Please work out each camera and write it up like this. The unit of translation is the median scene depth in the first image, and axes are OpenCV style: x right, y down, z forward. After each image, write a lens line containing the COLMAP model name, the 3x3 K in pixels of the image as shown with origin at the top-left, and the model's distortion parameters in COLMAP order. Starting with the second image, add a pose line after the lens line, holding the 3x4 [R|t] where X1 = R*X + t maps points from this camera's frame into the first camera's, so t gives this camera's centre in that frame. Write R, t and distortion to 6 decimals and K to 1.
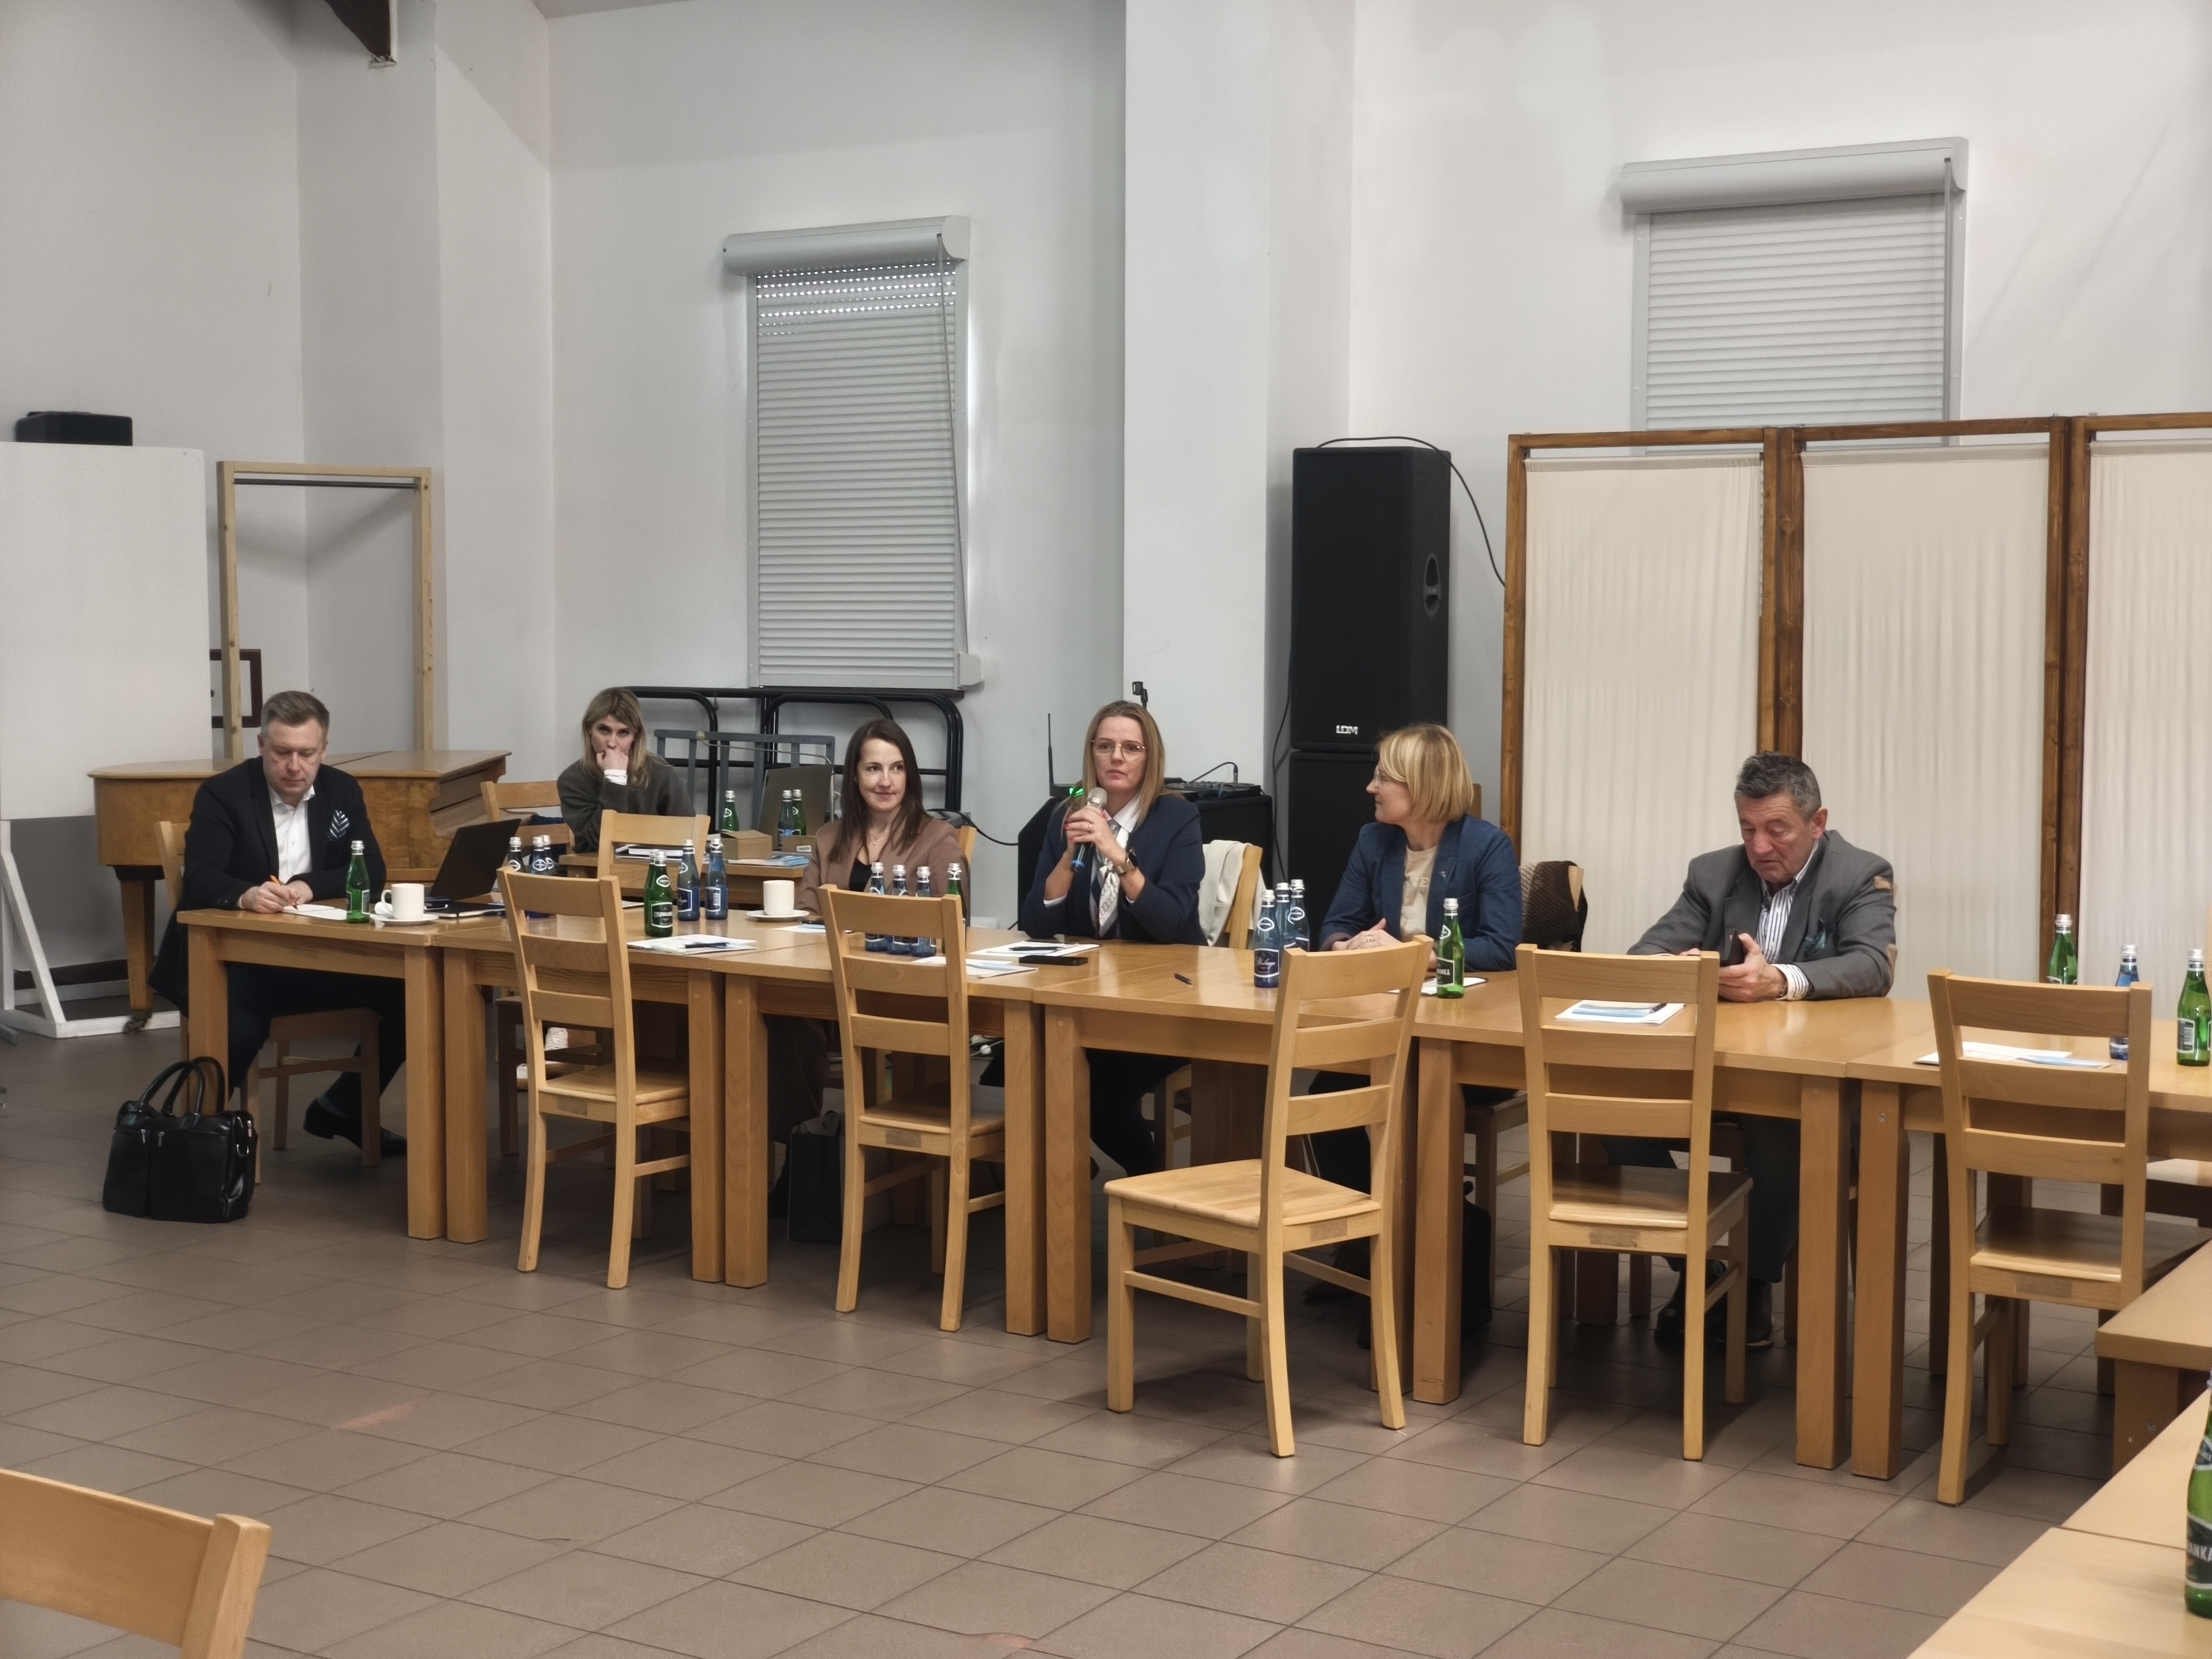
lens RADIAL K [[3066.2, 0, 1106.0], [0, 3066.2, 829.5], [0, 0, 1]] dist [0.013051, 0.014995]
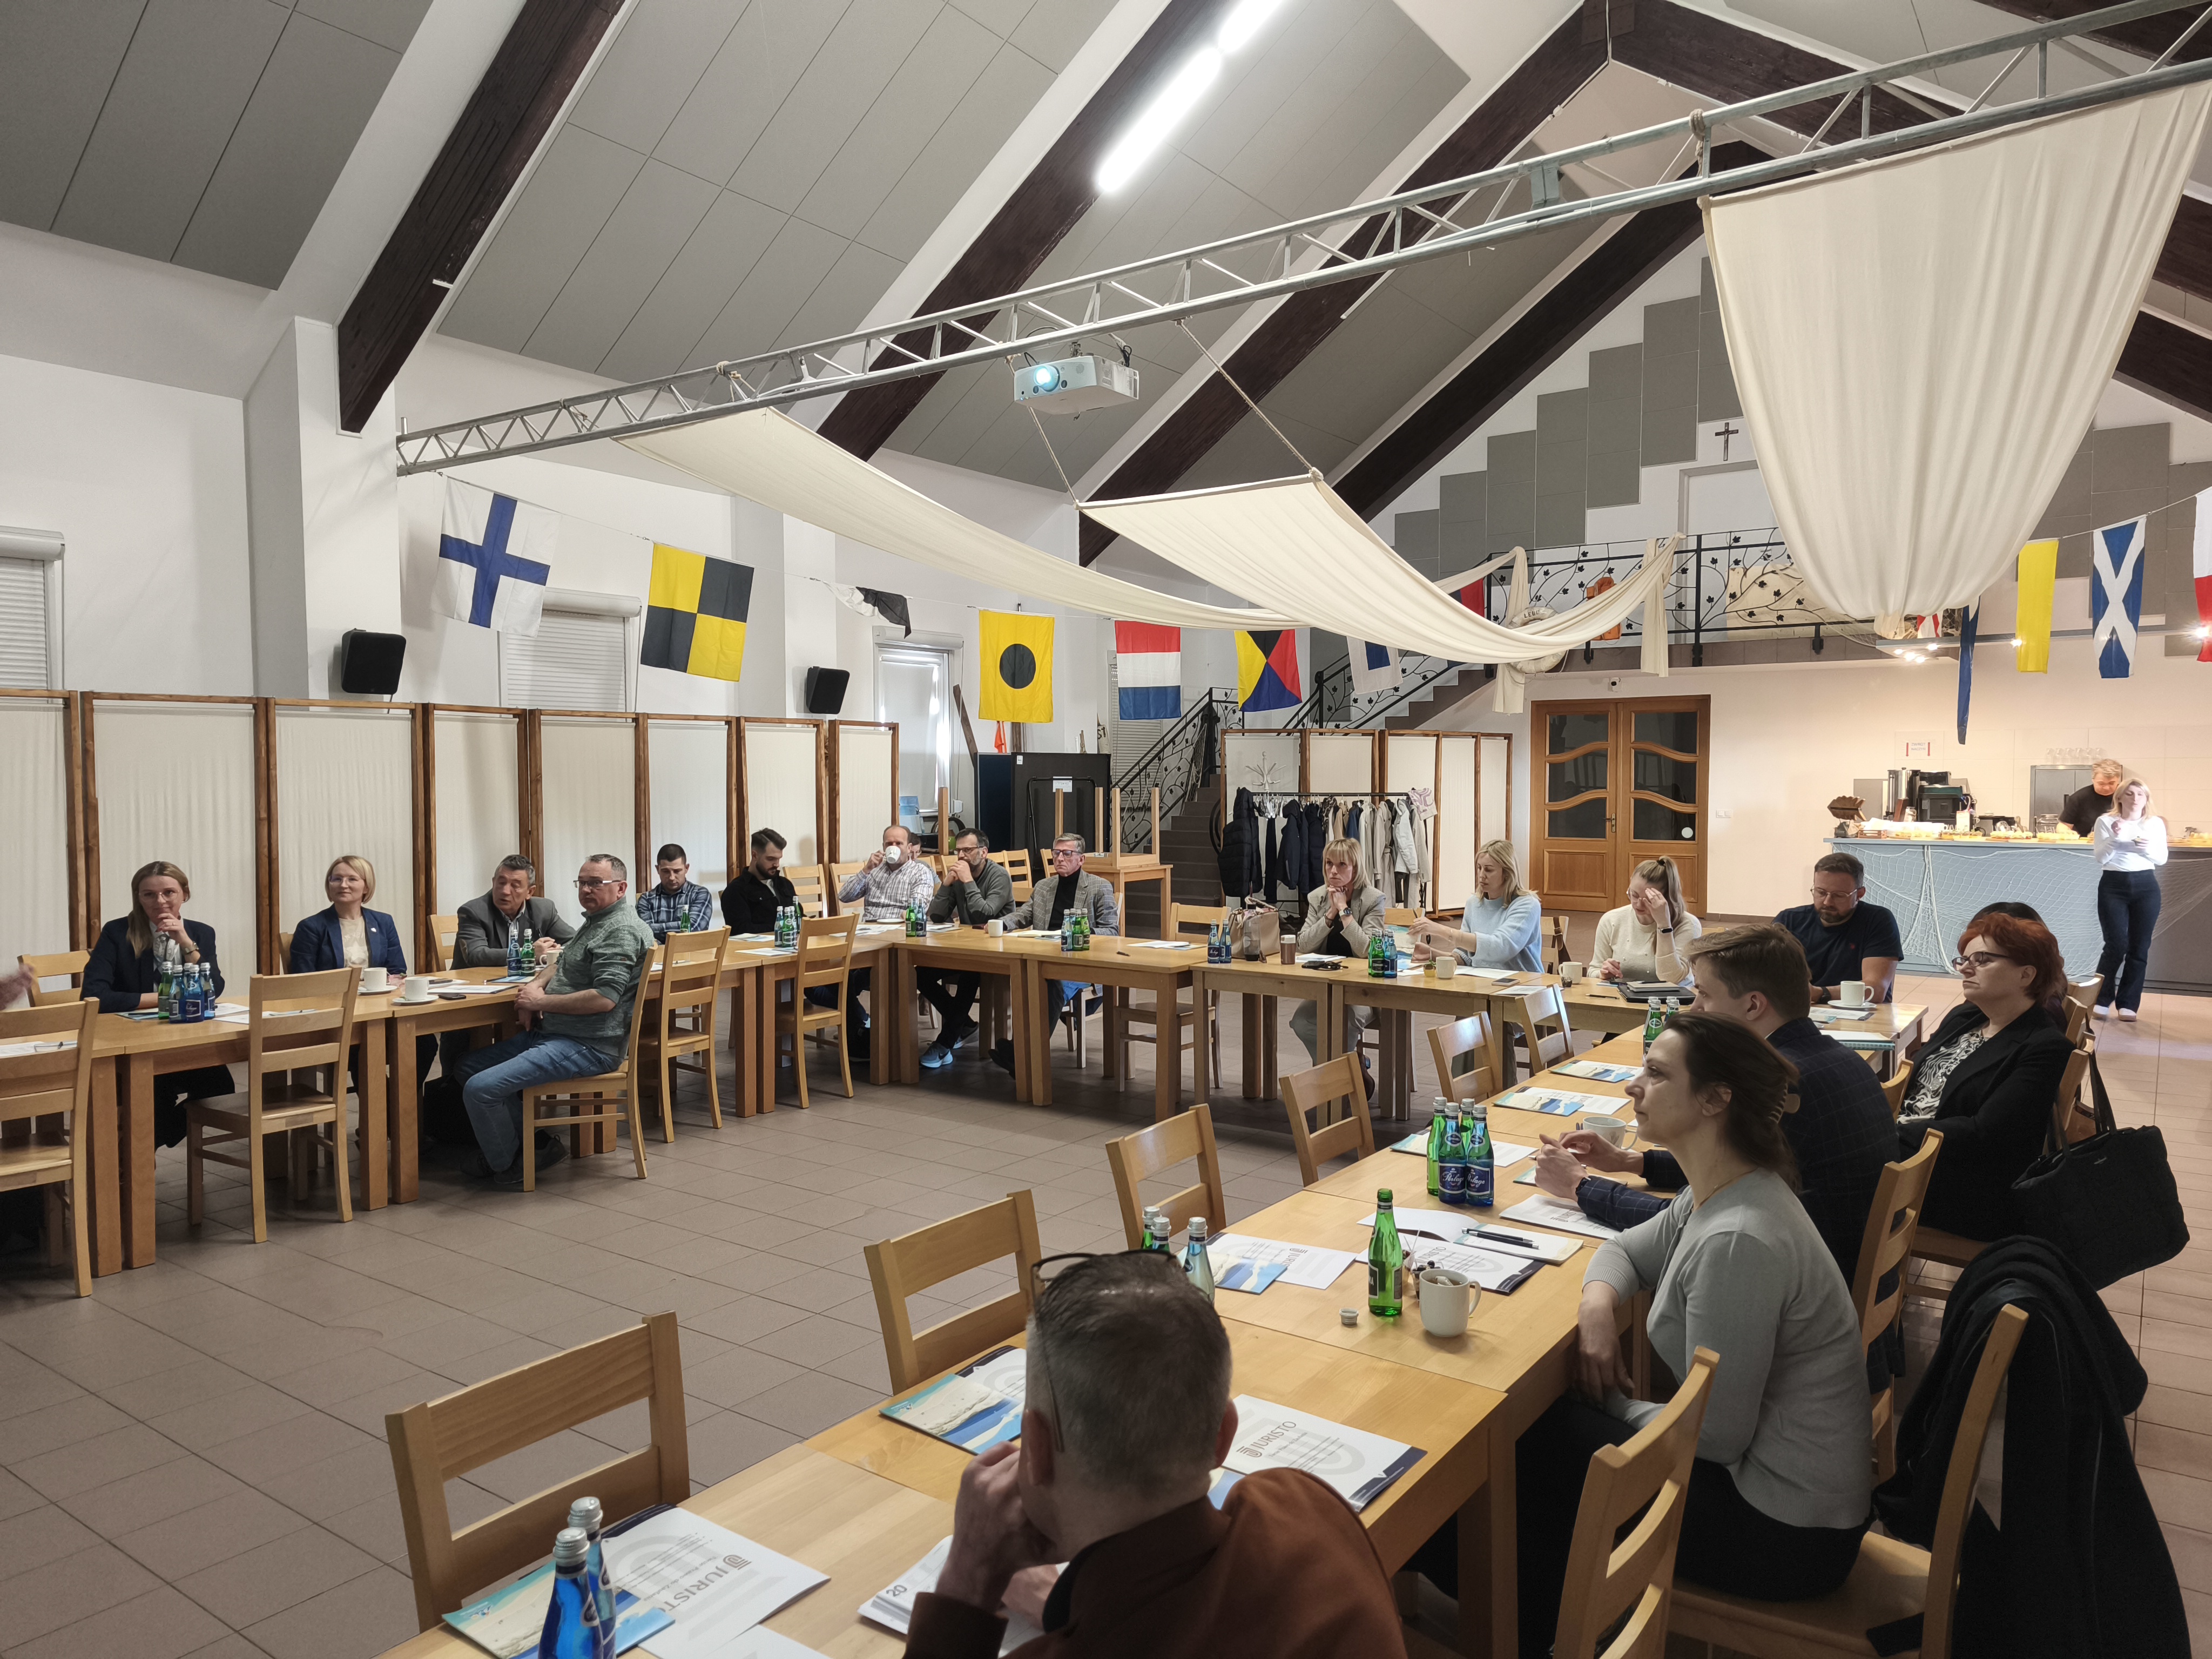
lens RADIAL K [[1479.0, 0, 1106.0], [0, 1479.0, 829.5], [0, 0, 1]] dist [-0.004905, -0.002987]
pose [[0.085103, -0.051590, 0.995036, -0.727502], [0.091276, 0.994863, 0.043775, -0.044229], [-0.992183, 0.087097, 0.089375, 0.442780]]
